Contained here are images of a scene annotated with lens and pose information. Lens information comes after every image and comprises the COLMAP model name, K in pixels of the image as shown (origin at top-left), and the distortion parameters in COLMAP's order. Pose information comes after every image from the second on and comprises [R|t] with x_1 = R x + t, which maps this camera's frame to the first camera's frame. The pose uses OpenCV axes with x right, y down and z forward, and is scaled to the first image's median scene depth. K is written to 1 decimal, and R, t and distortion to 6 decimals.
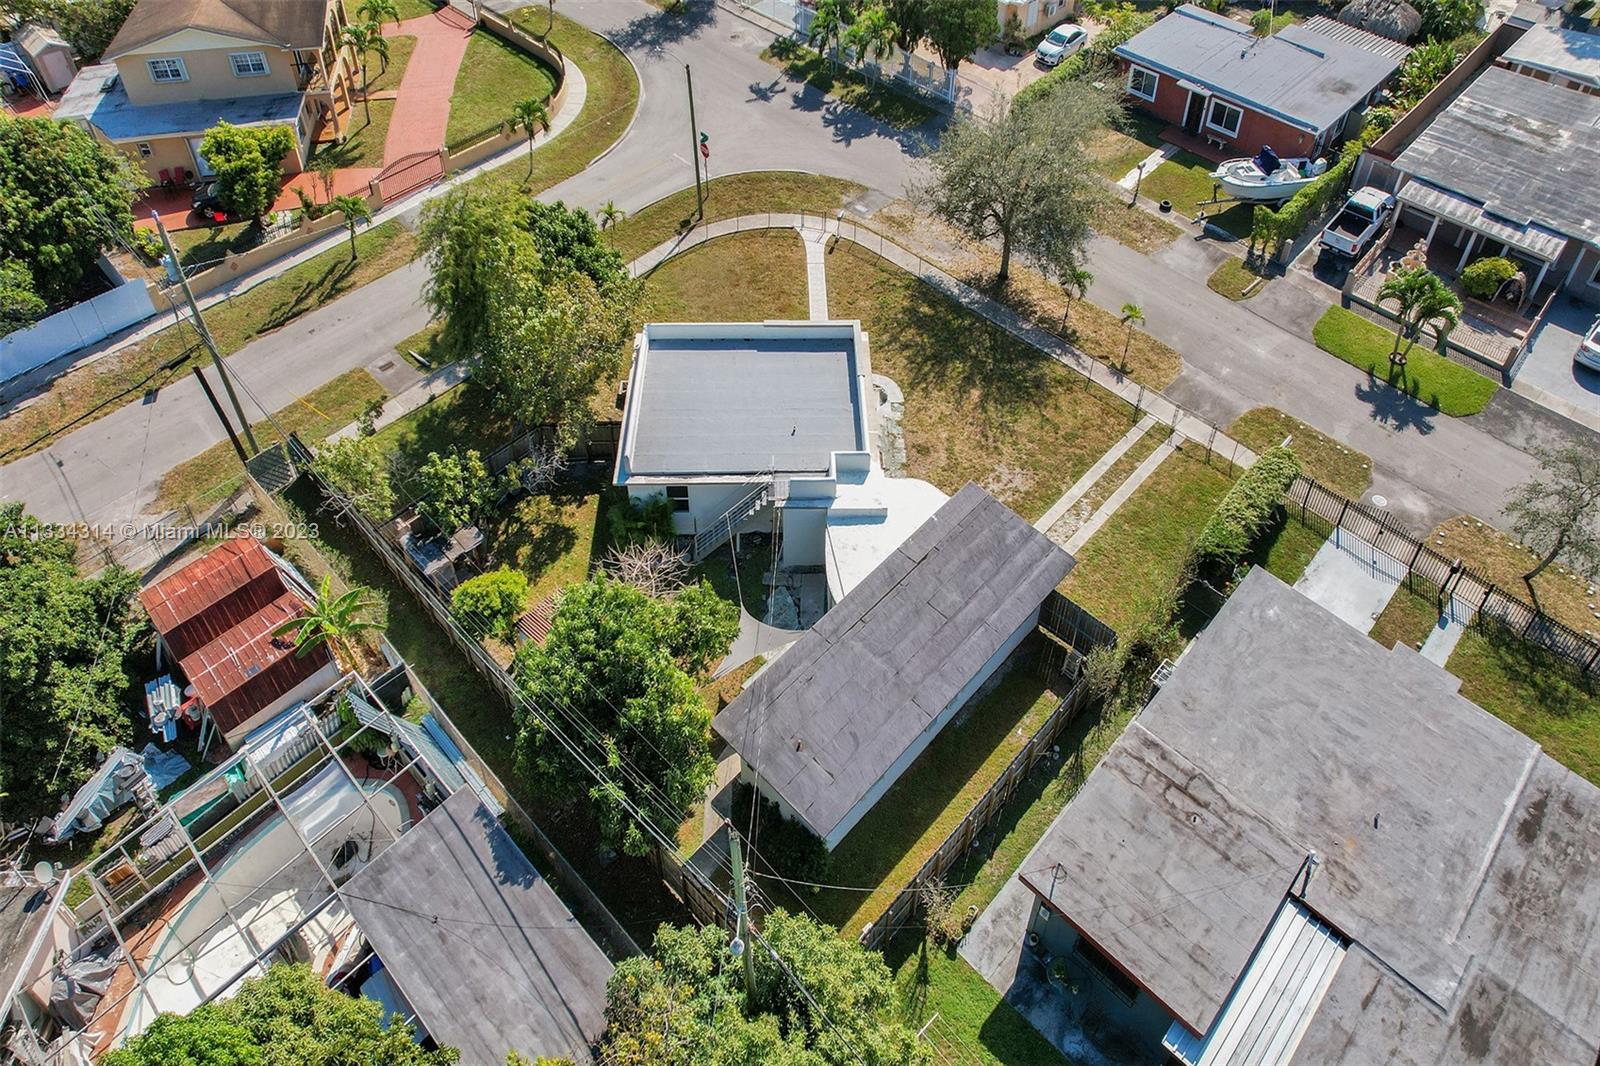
lens RADIAL K [[1013.1, 0, 803.7], [0, 1013.1, 374.6], [0, 0, 1]] dist [-0.090378, 0.086202]
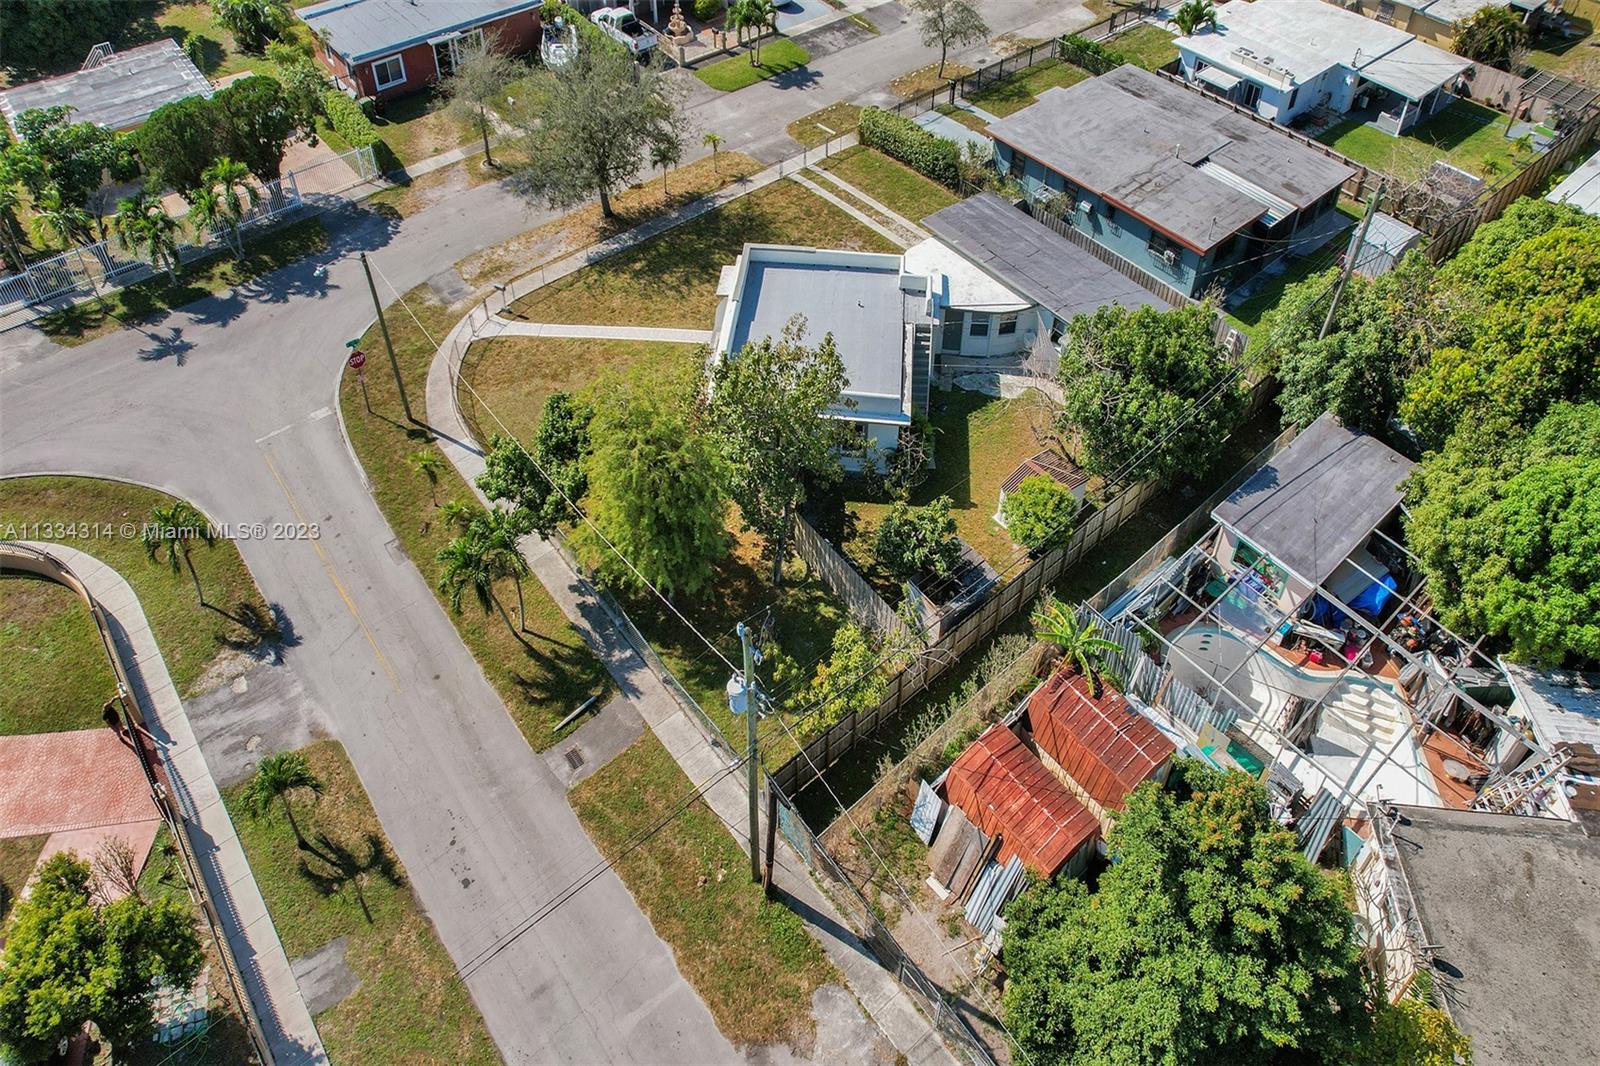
lens RADIAL K [[1013.1, 0, 803.7], [0, 1013.1, 374.6], [0, 0, 1]] dist [-0.090378, 0.086202]
pose [[0.108222, -0.705232, 0.700668, -0.661824], [0.698260, 0.555603, 0.451373, -0.347192], [-0.707616, 0.440400, 0.552564, 0.342230]]
